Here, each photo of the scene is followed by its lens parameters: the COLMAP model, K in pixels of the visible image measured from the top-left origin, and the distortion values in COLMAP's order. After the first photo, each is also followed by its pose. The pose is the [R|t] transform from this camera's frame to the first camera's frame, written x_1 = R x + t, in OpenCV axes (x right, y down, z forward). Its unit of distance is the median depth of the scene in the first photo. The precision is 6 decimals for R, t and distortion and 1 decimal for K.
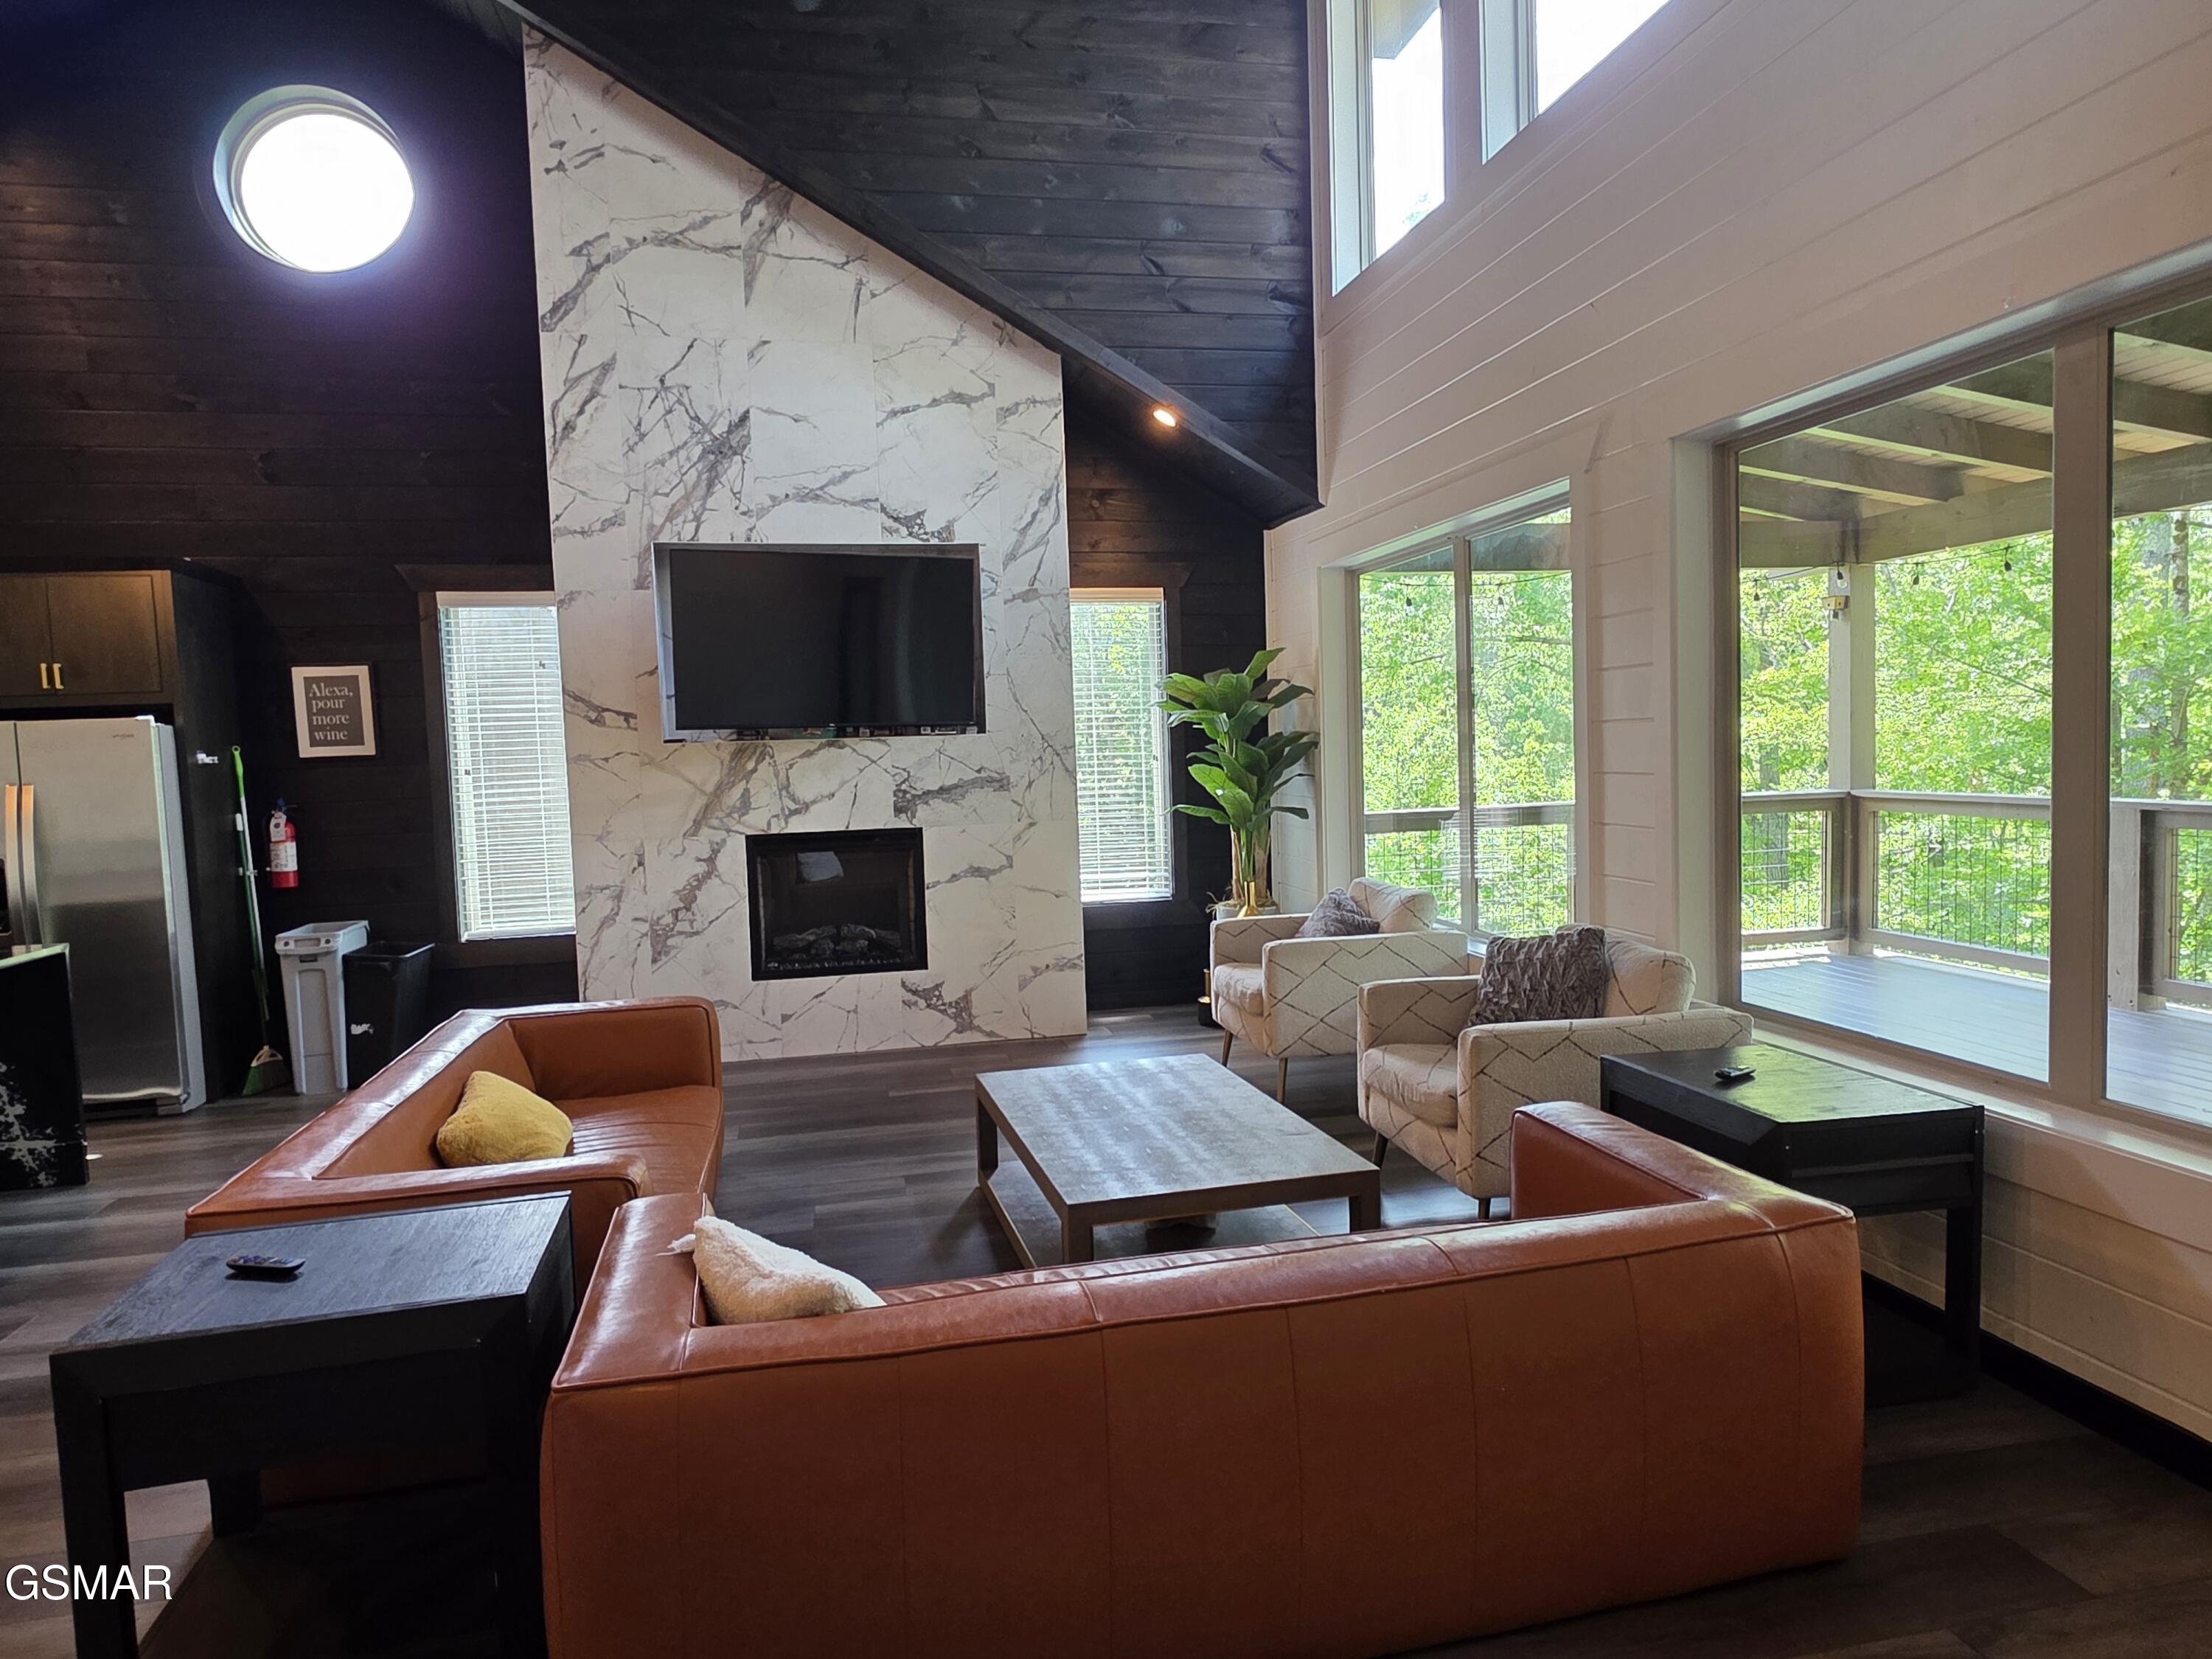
lens RADIAL K [[1334.5, 0, 1100.2], [0, 1334.5, 830.6], [0, 0, 1]] dist [-0.002912, -0.001074]
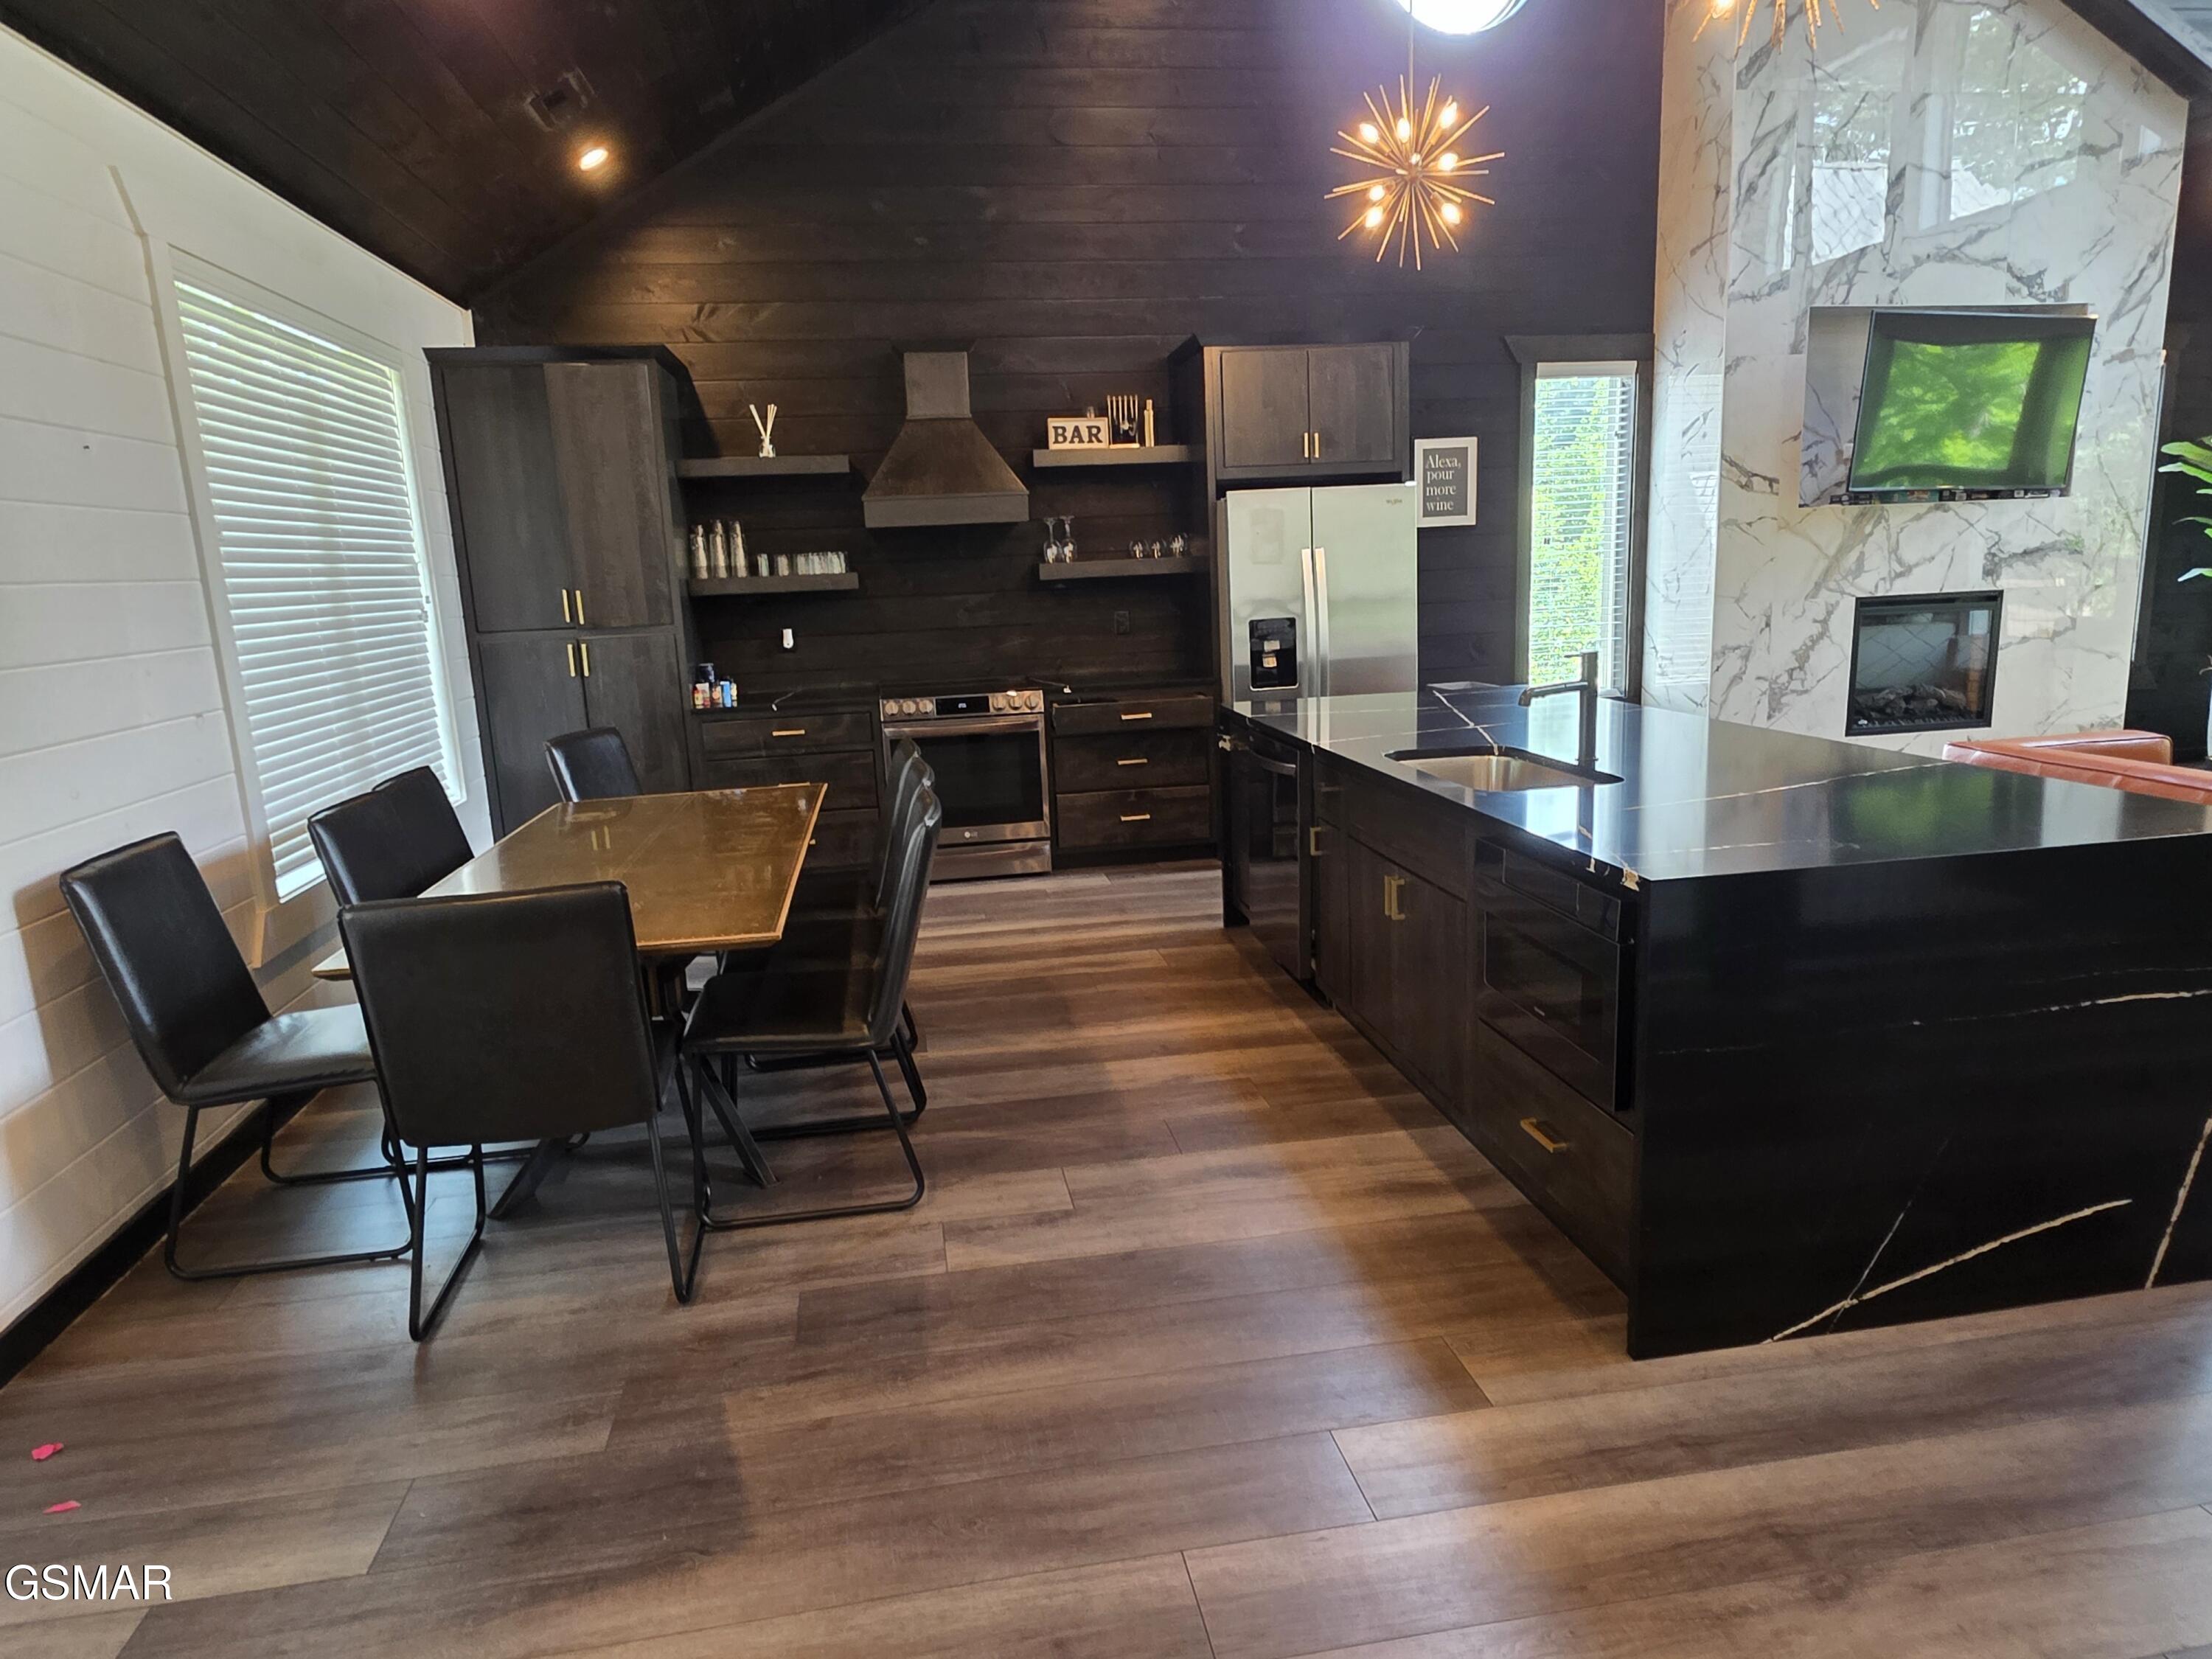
lens RADIAL K [[1334.5, 0, 1107.0], [0, 1334.5, 834.9], [0, 0, 1]] dist [-0.002912, -0.001074]
pose [[0.997759, 0.002709, -0.066856, -0.780601], [0.006606, 0.990309, 0.138727, 0.038962], [0.066584, -0.138858, 0.988071, -0.098893]]
